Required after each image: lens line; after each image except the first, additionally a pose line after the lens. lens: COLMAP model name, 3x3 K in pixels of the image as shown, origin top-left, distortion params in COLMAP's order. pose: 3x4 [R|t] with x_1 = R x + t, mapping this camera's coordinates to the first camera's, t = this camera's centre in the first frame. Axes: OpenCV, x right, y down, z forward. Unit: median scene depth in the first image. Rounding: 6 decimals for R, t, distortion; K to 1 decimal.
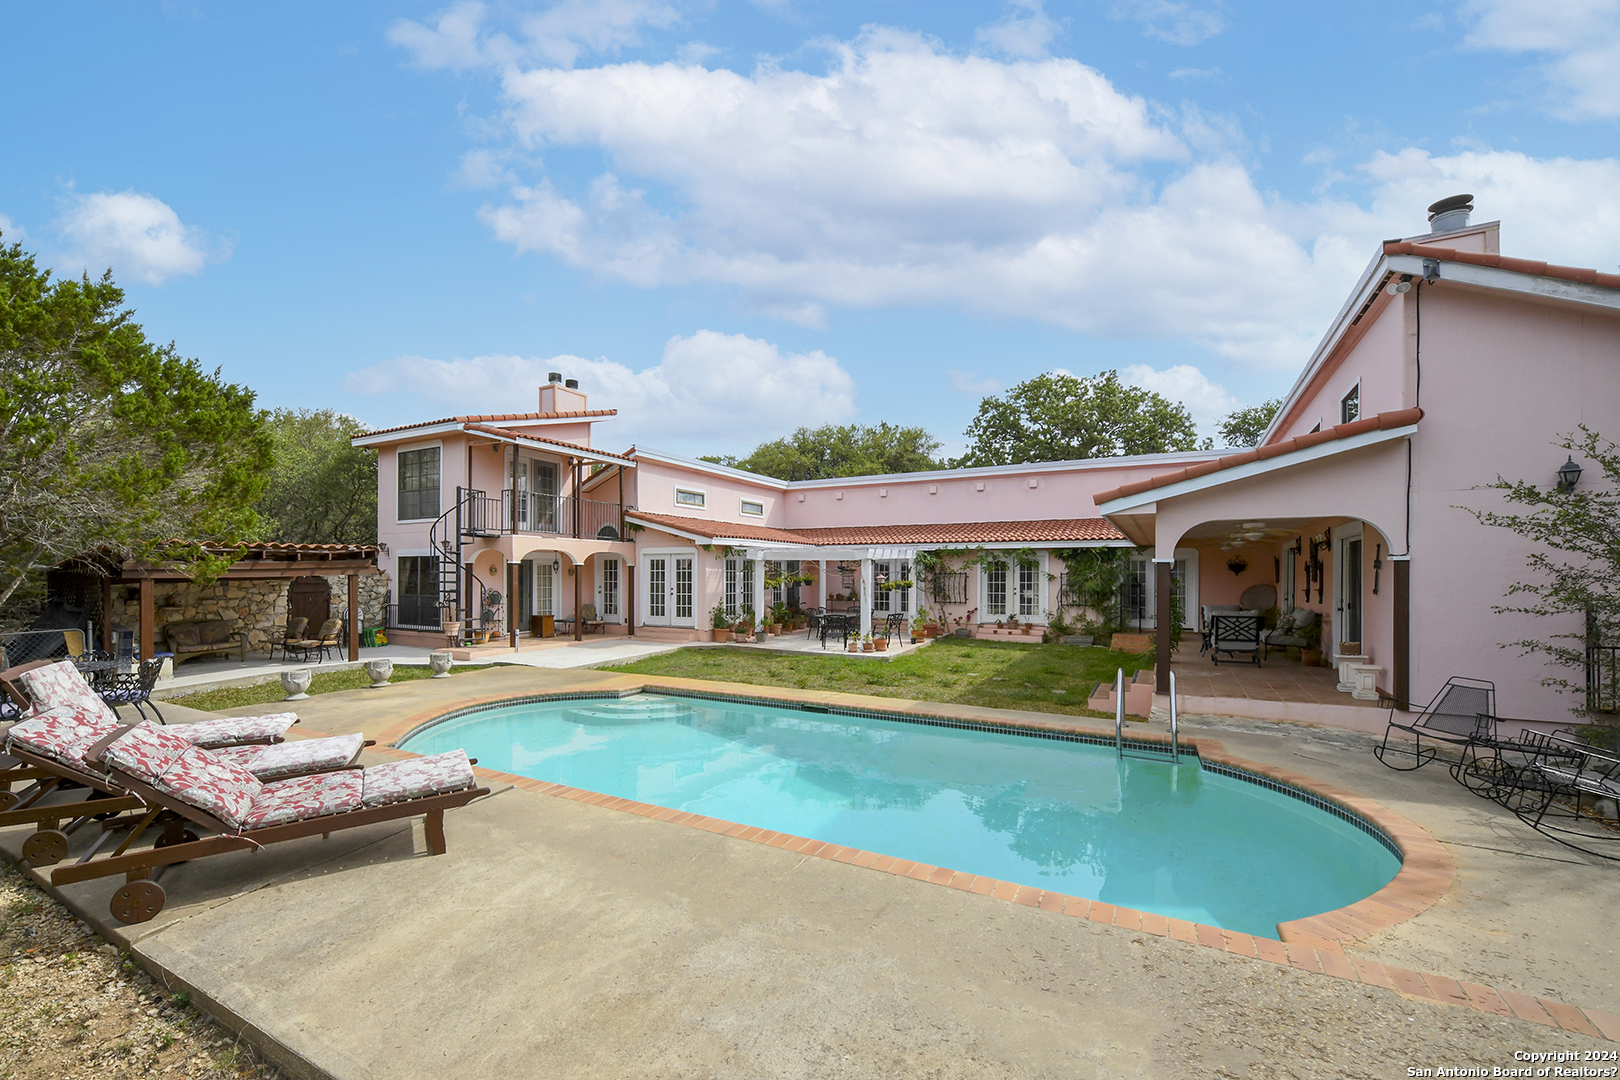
lens RADIAL K [[685.4, 0, 757.8], [0, 685.4, 580.1], [0, 0, 1]] dist [-0.004274, -0.000201]
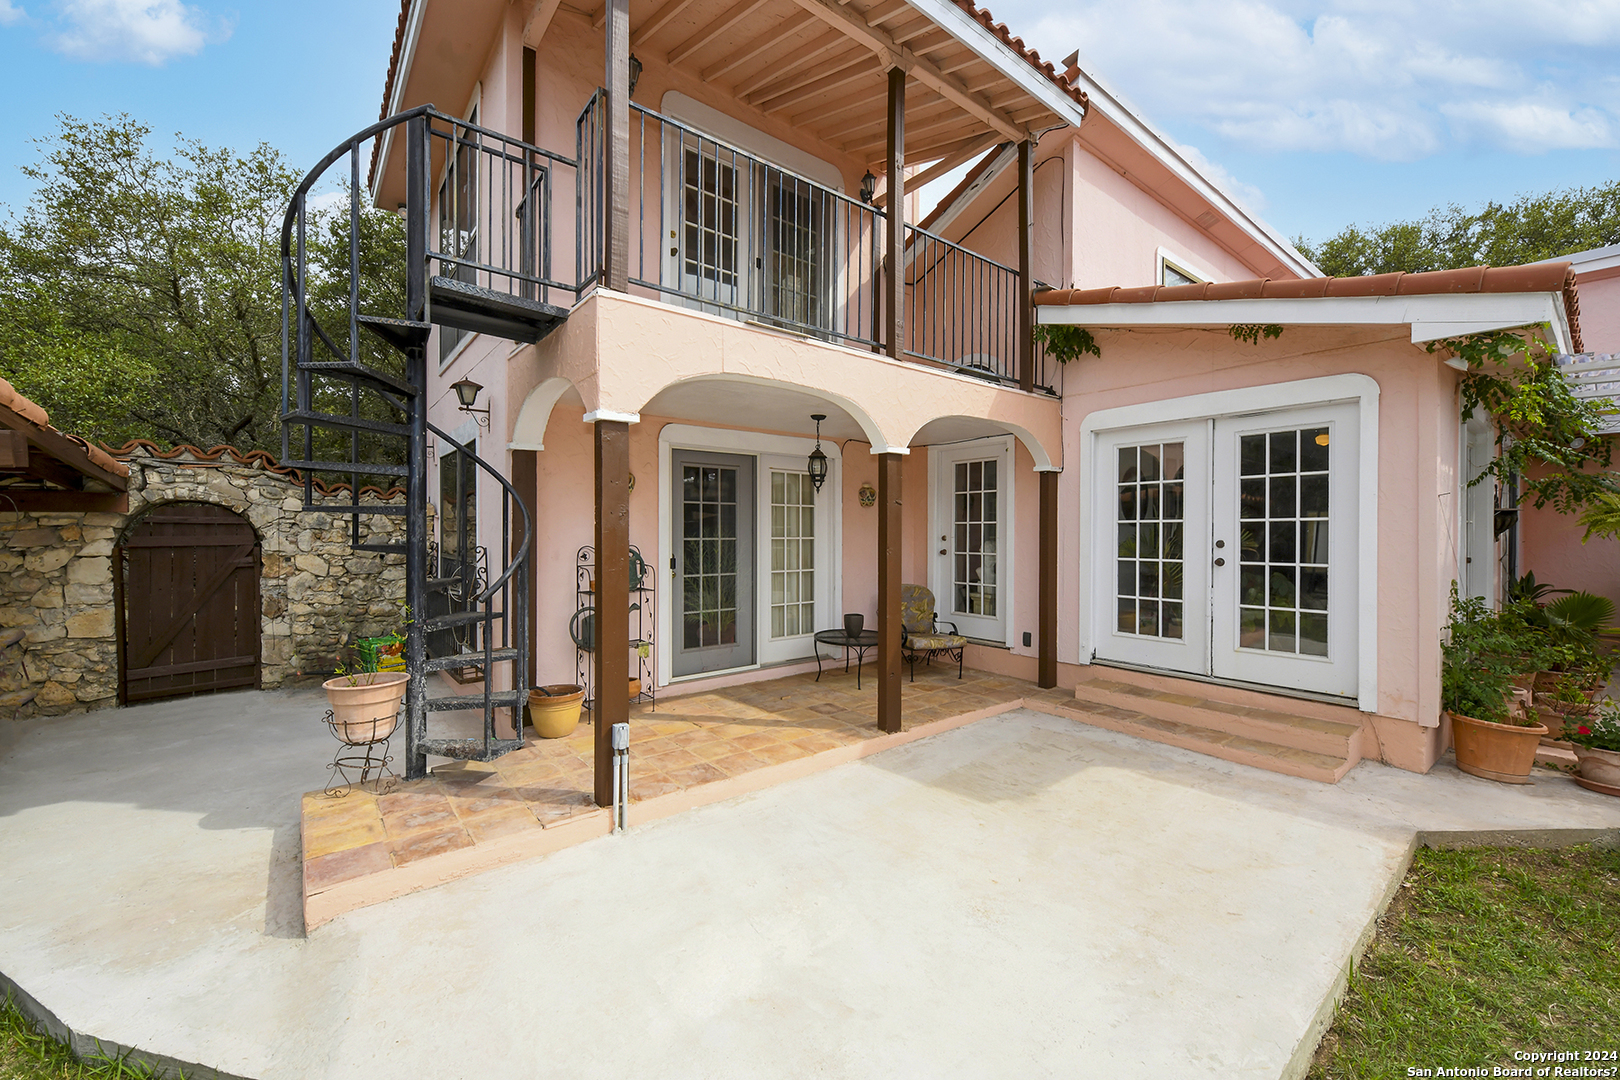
lens RADIAL K [[642.4, 0, 812.9], [0, 642.4, 535.9], [0, 0, 1]] dist [-0.000768, -0.000037]
pose [[0.936195, 0.000086, -0.351482, -0.184449], [-0.001919, 0.999986, -0.004866, 0.011113], [0.351477, 0.005230, 0.936182, 0.687379]]
